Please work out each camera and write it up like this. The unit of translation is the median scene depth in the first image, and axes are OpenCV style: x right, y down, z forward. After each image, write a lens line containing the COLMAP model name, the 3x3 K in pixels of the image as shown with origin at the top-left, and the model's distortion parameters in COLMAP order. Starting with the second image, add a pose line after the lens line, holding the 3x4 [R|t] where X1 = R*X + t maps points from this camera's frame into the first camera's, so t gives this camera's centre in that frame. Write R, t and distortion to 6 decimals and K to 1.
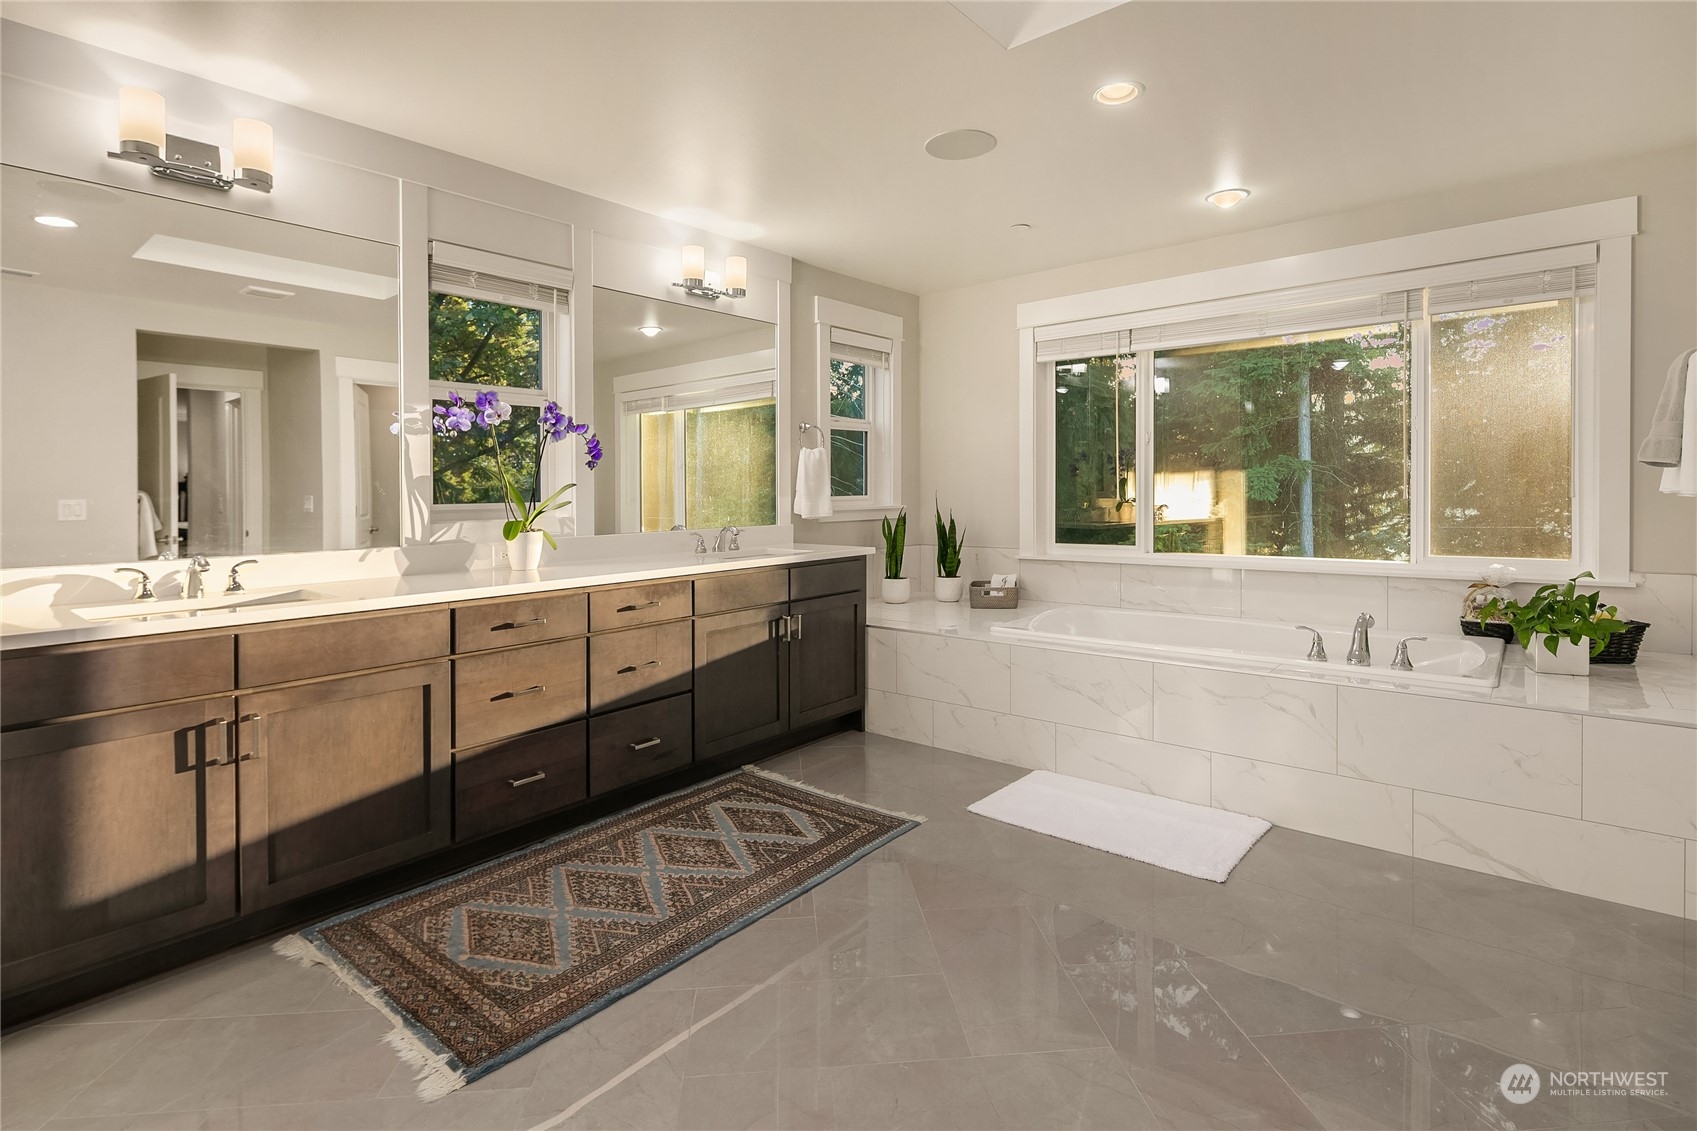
lens RADIAL K [[808.7, 0, 844.2], [0, 808.7, 490.7], [0, 0, 1]] dist [0.001324, 0.000040]
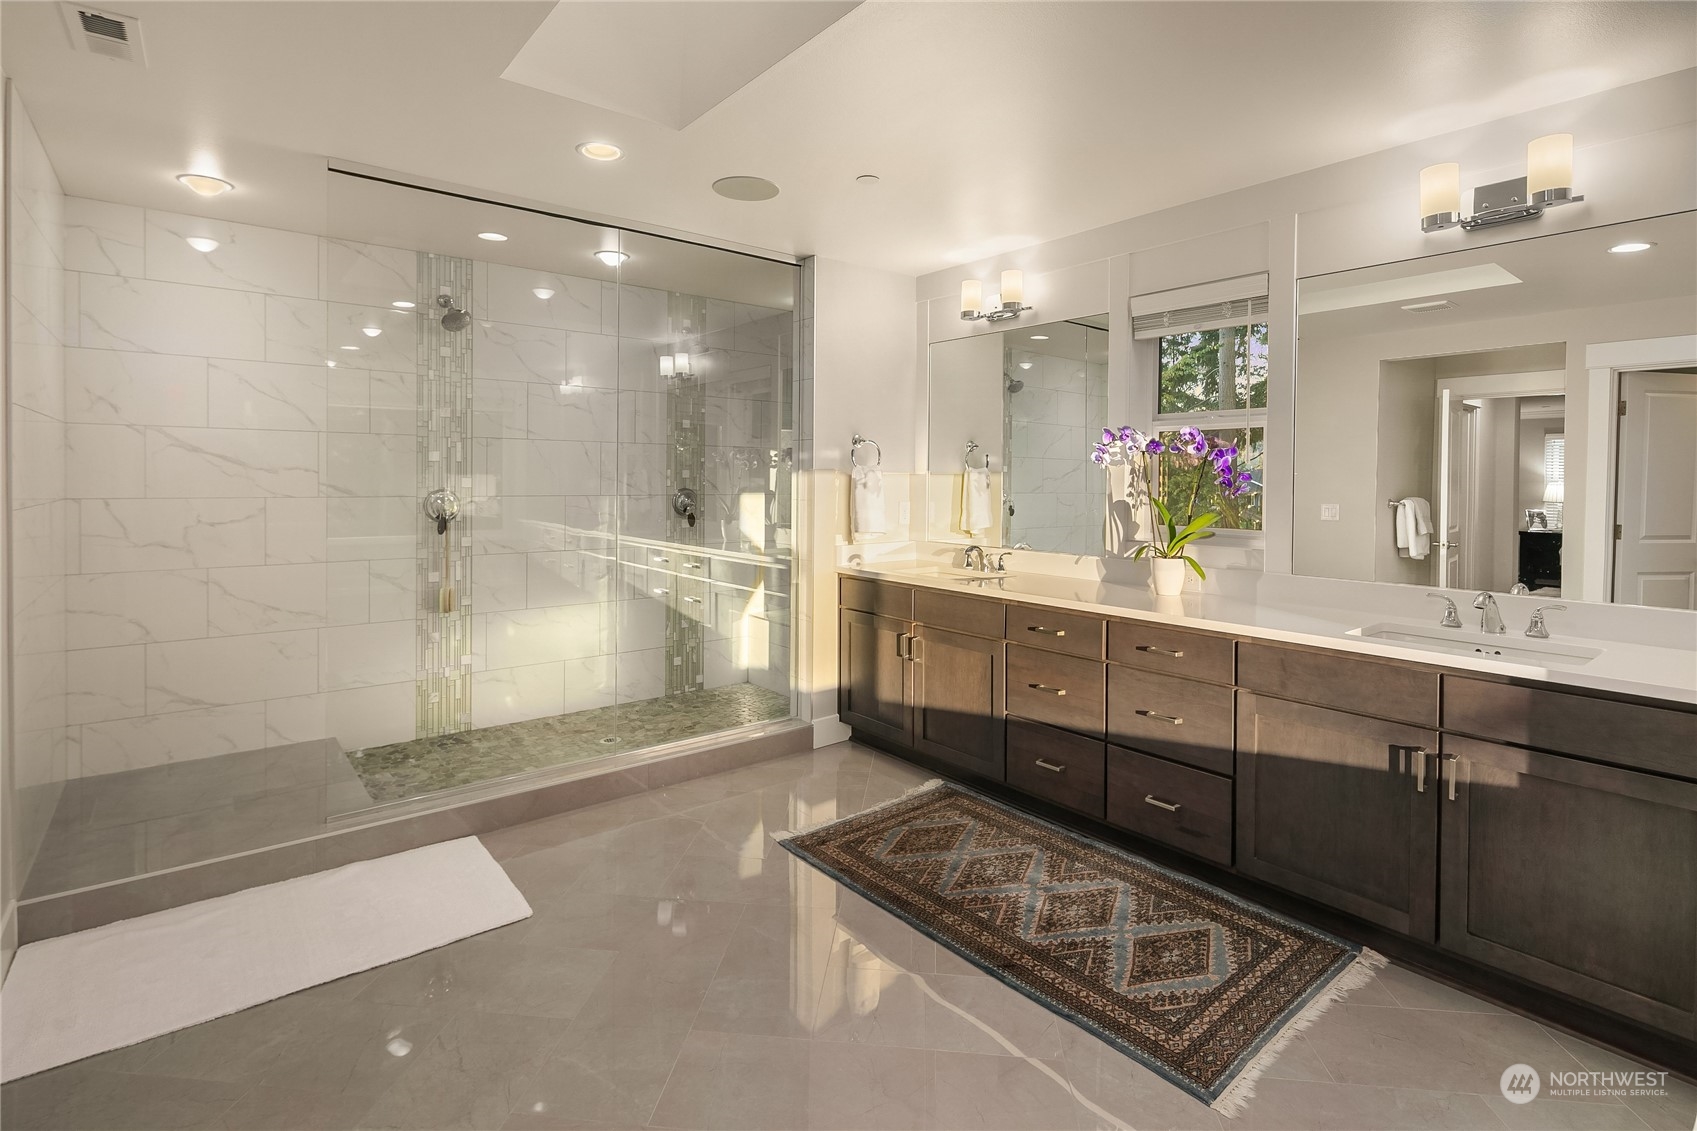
lens RADIAL K [[822.7, 0, 841.1], [0, 822.7, 471.2], [0, 0, 1]] dist [-0.000766, -0.000612]
pose [[-0.197441, 0.004535, -0.980304, 0.761238], [-0.003286, 0.999981, 0.005288, -0.067922], [0.980309, 0.004266, -0.197423, 0.859675]]
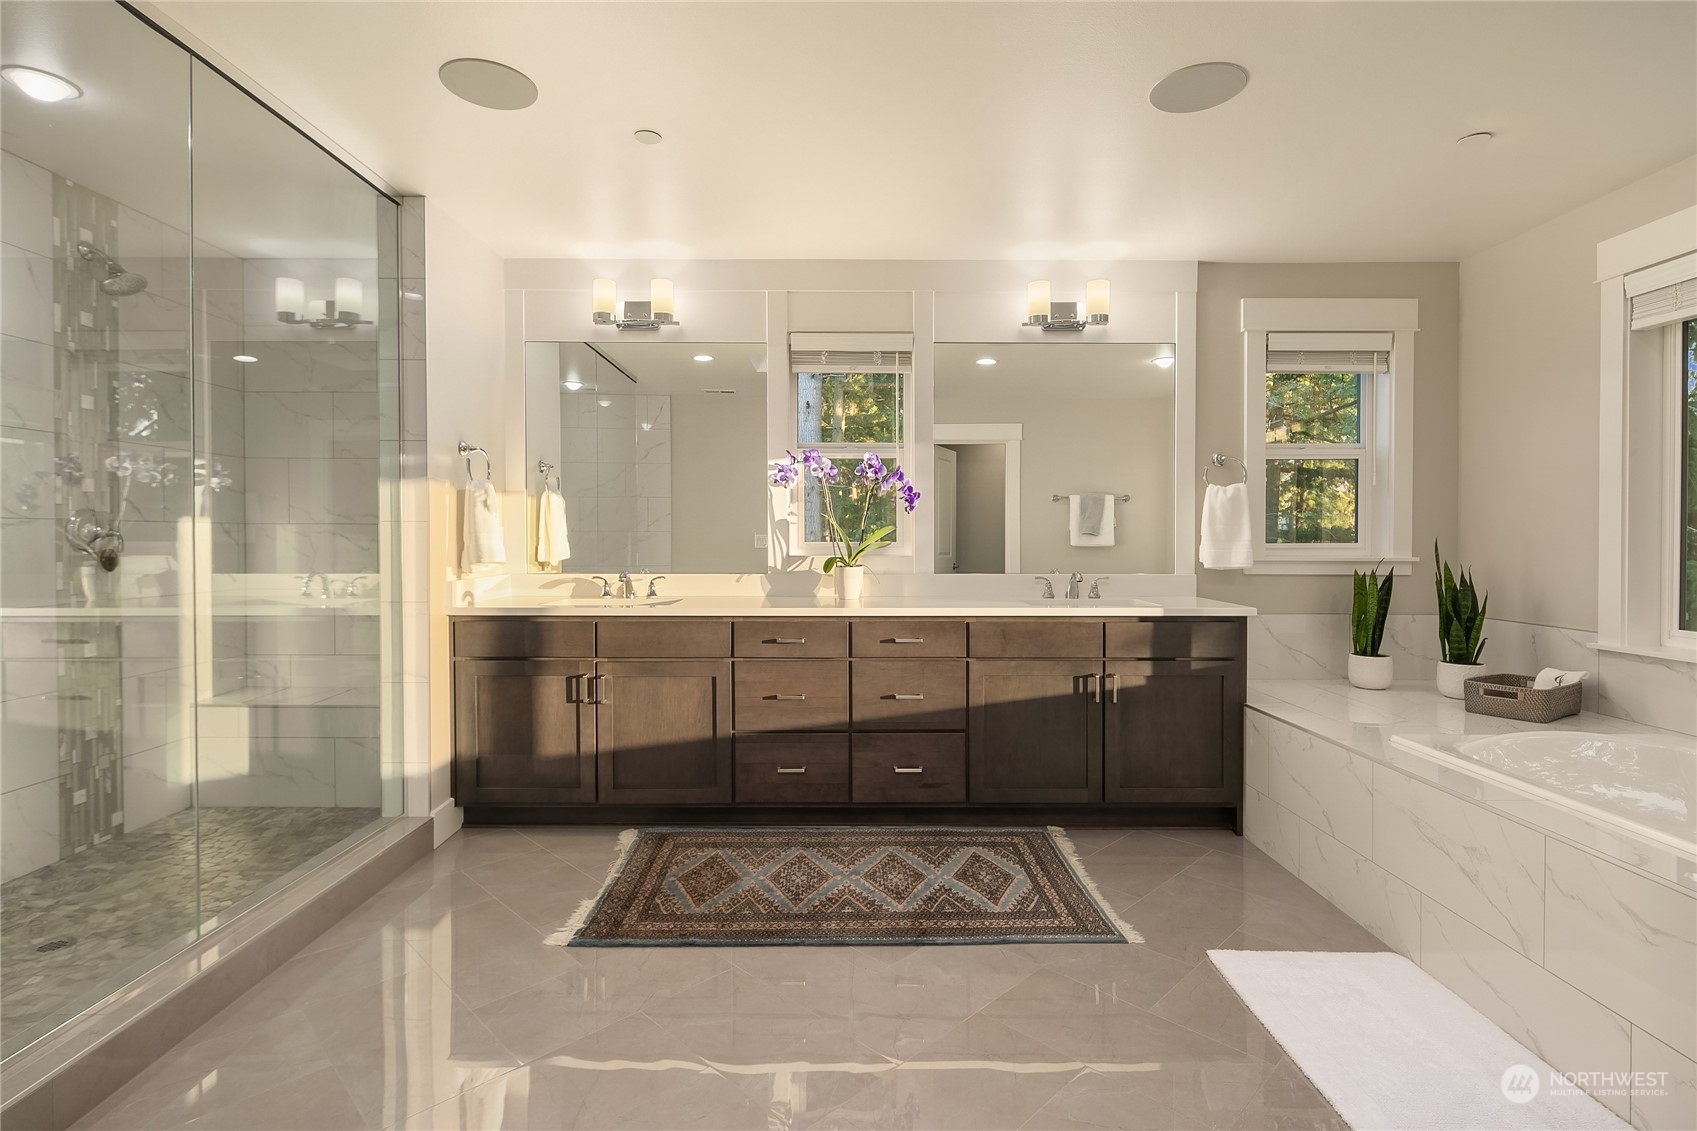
lens RADIAL K [[818.1, 0, 860.2], [0, 818.1, 534.3], [0, 0, 1]] dist [0.002631, 0.000139]
pose [[0.651735, 0.012799, -0.758339, 0.549006], [-0.010473, 0.999914, 0.007875, -0.006180], [0.758375, 0.002809, 0.651813, 0.255260]]
